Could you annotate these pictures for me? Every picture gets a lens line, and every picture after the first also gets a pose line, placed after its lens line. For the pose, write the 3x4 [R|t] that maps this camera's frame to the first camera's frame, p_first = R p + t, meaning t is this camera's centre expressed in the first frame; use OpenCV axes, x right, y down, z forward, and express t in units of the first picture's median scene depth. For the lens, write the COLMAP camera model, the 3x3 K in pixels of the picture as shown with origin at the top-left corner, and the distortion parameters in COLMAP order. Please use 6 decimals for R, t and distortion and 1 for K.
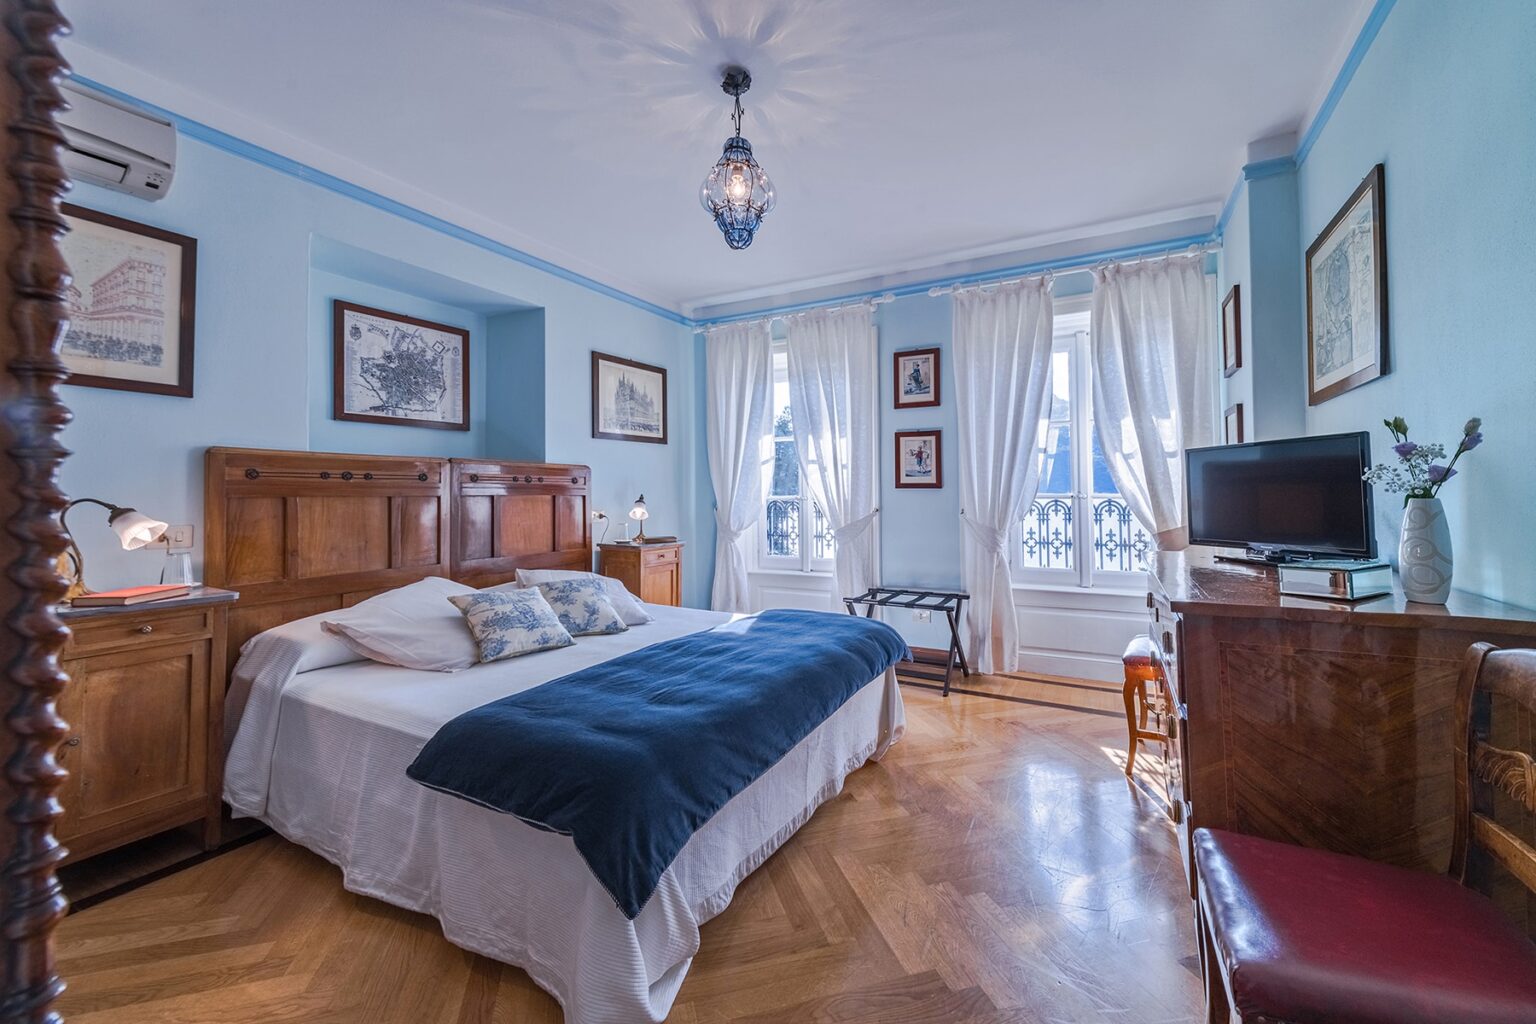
lens RADIAL K [[606.4, 0, 774.6], [0, 606.4, 498.1], [0, 0, 1]] dist [0.002245, 0.000067]
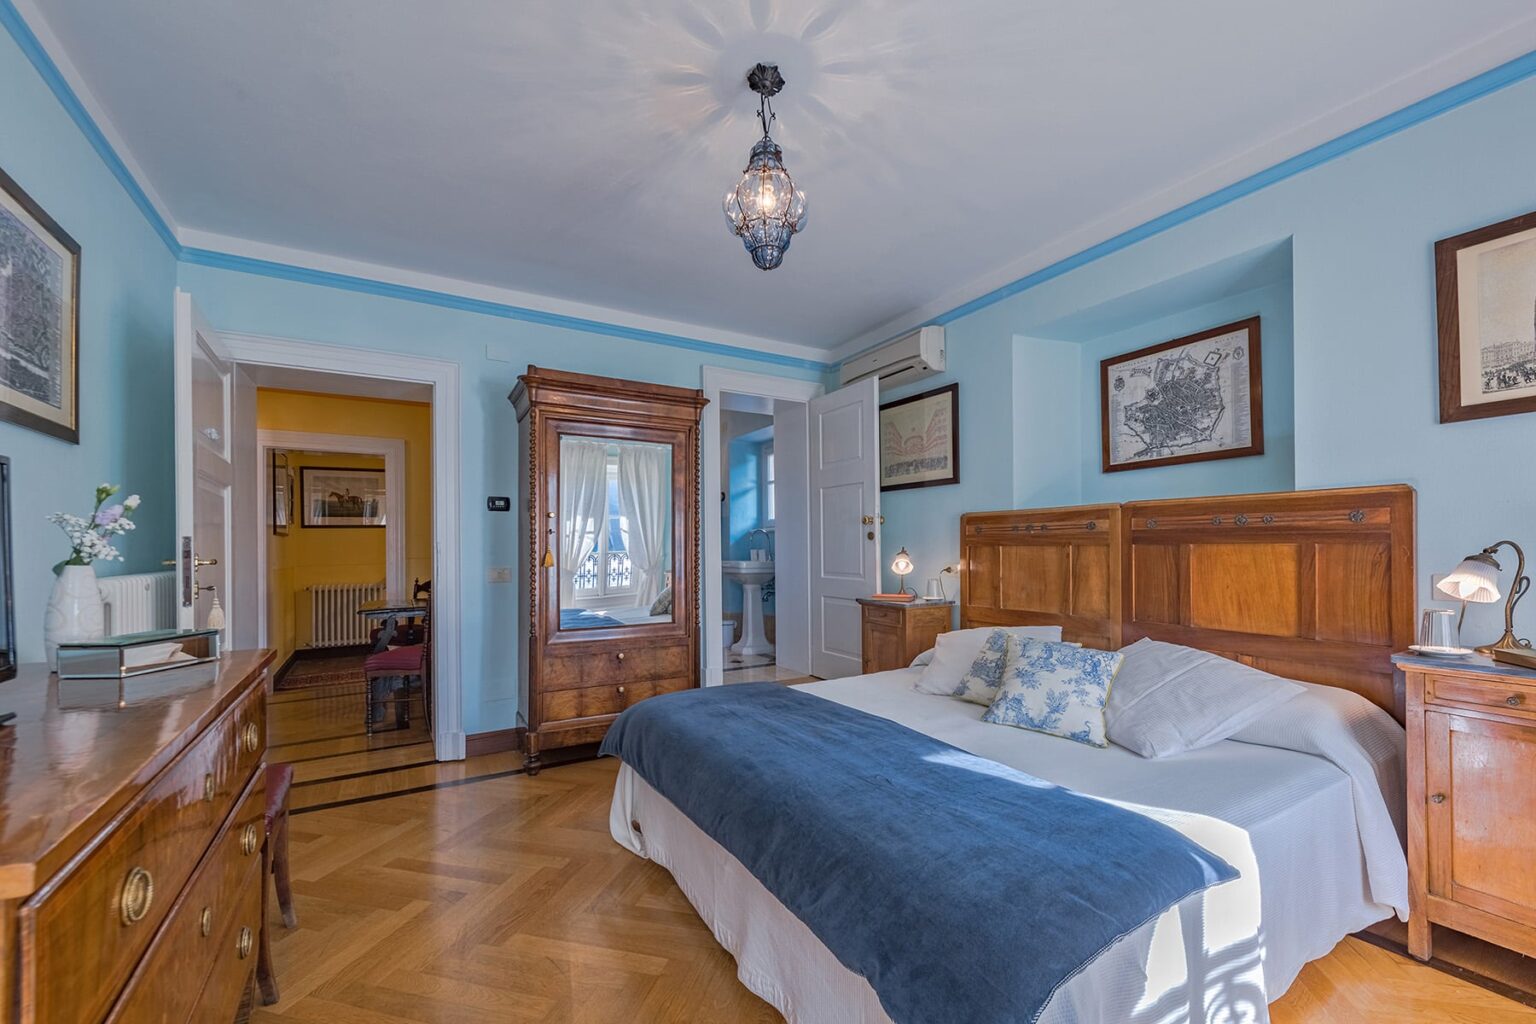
lens RADIAL K [[625.2, 0, 773.1], [0, 625.2, 541.4], [0, 0, 1]] dist [0.009816, -0.000465]
pose [[-0.492094, 0.001178, -0.870541, 0.493261], [0.007025, 0.999972, -0.002618, -0.009475], [0.870513, -0.007404, -0.492089, 0.974223]]
